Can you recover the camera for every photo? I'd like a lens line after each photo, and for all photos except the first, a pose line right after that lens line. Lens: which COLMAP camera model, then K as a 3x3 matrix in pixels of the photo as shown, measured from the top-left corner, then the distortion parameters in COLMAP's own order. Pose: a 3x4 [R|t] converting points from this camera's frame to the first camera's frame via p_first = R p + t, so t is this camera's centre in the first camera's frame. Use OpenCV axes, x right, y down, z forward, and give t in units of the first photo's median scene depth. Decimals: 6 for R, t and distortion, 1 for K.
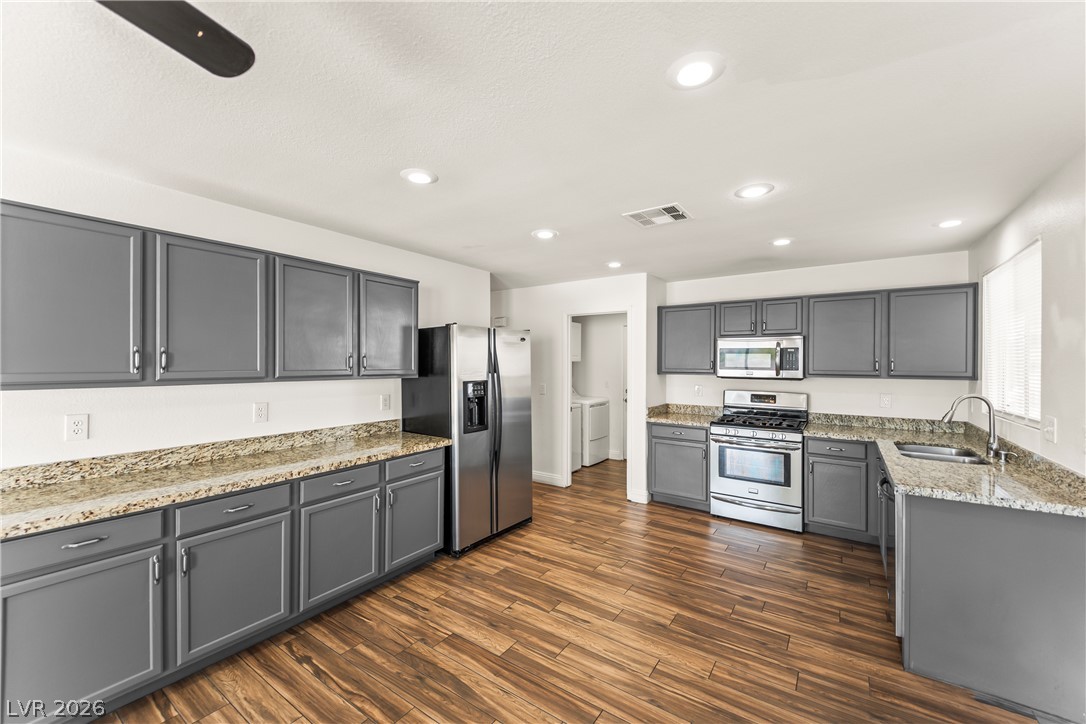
lens RADIAL K [[433.0, 0, 538.4], [0, 433.0, 362.7], [0, 0, 1]] dist [0.018511, -0.007463]
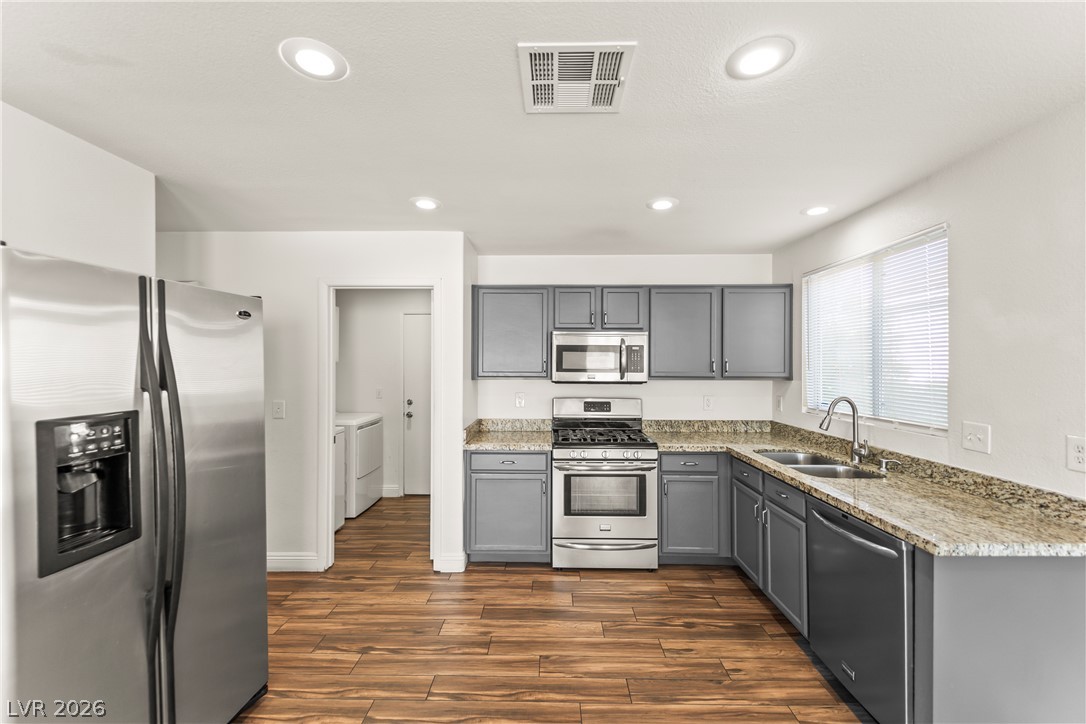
lens RADIAL K [[433.0, 0, 546.2], [0, 433.0, 362.1], [0, 0, 1]] dist [0.018511, -0.007463]
pose [[0.826527, -0.000040, 0.562898, -0.036108], [0.001966, 0.999994, -0.002816, -0.000167], [-0.562894, 0.003434, 0.826522, 0.481047]]
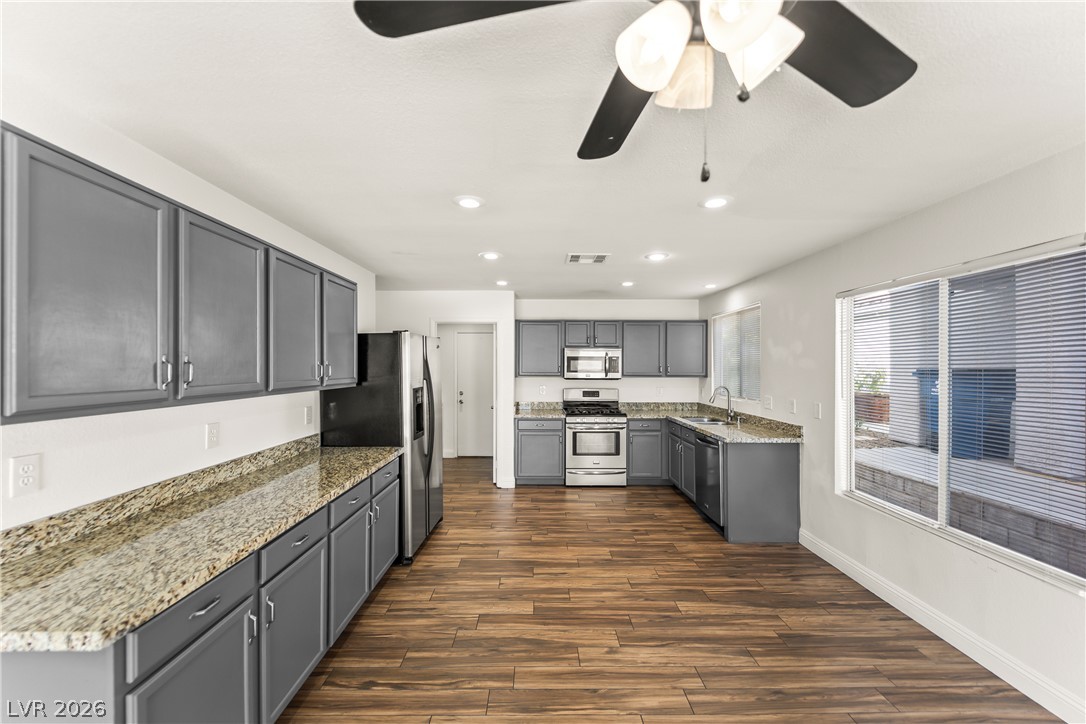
lens RADIAL K [[433.0, 0, 539.9], [0, 433.0, 363.9], [0, 0, 1]] dist [0.018511, -0.007463]
pose [[0.814828, -0.000605, 0.579702, -0.496693], [0.001195, 0.999999, -0.000636, -0.012089], [-0.579701, 0.001211, 0.814828, 0.004514]]
